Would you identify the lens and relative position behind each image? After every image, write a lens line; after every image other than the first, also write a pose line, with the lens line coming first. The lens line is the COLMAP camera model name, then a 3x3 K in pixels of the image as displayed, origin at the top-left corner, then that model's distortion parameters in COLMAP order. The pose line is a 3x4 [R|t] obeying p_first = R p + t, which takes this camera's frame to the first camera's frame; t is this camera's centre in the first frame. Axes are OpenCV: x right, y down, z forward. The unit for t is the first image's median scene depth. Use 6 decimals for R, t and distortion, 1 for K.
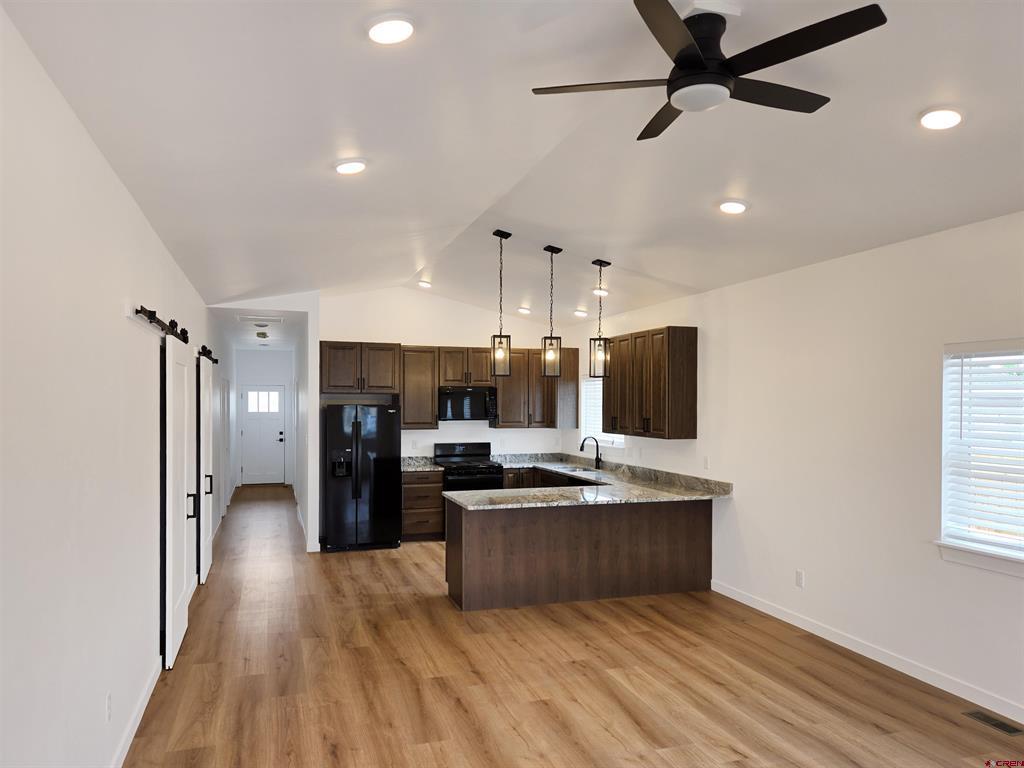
lens RADIAL K [[701.2, 0, 510.8], [0, 701.2, 392.9], [0, 0, 1]] dist [0.039518, -0.015932]
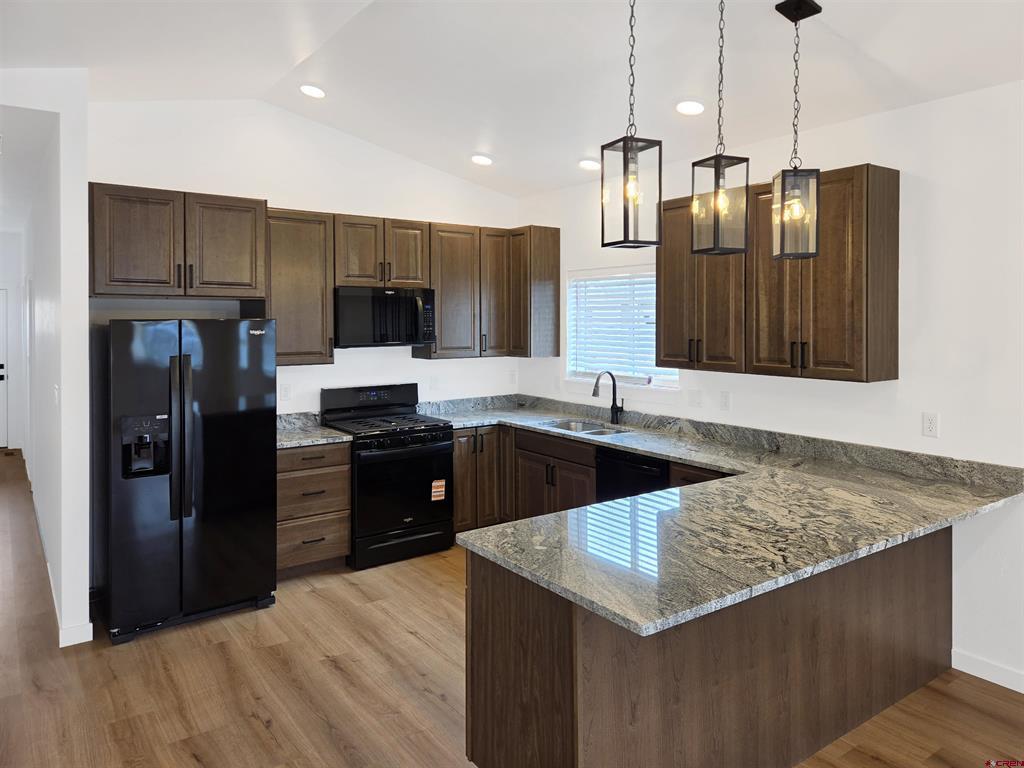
lens RADIAL K [[701.2, 0, 522.6], [0, 701.2, 321.7], [0, 0, 1]] dist [0.039518, -0.015932]
pose [[0.953042, -0.005322, 0.302790, -0.133675], [-0.000158, 0.999837, 0.018068, 0.008828], [-0.302837, -0.017268, 0.952886, 0.443692]]
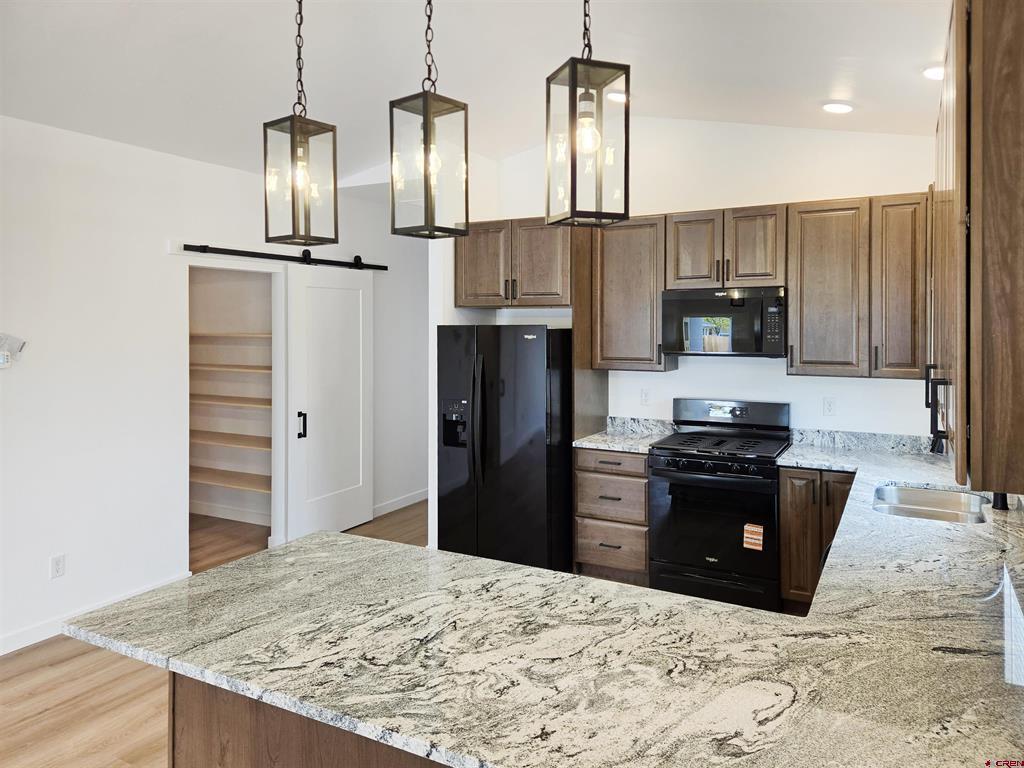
lens RADIAL K [[701.2, 0, 518.6], [0, 701.2, 330.0], [0, 0, 1]] dist [0.039518, -0.015932]
pose [[0.682035, 0.001226, -0.731319, 0.212831], [0.013343, 0.999811, 0.014120, 0.011921], [0.731198, -0.019388, 0.681890, 0.582799]]
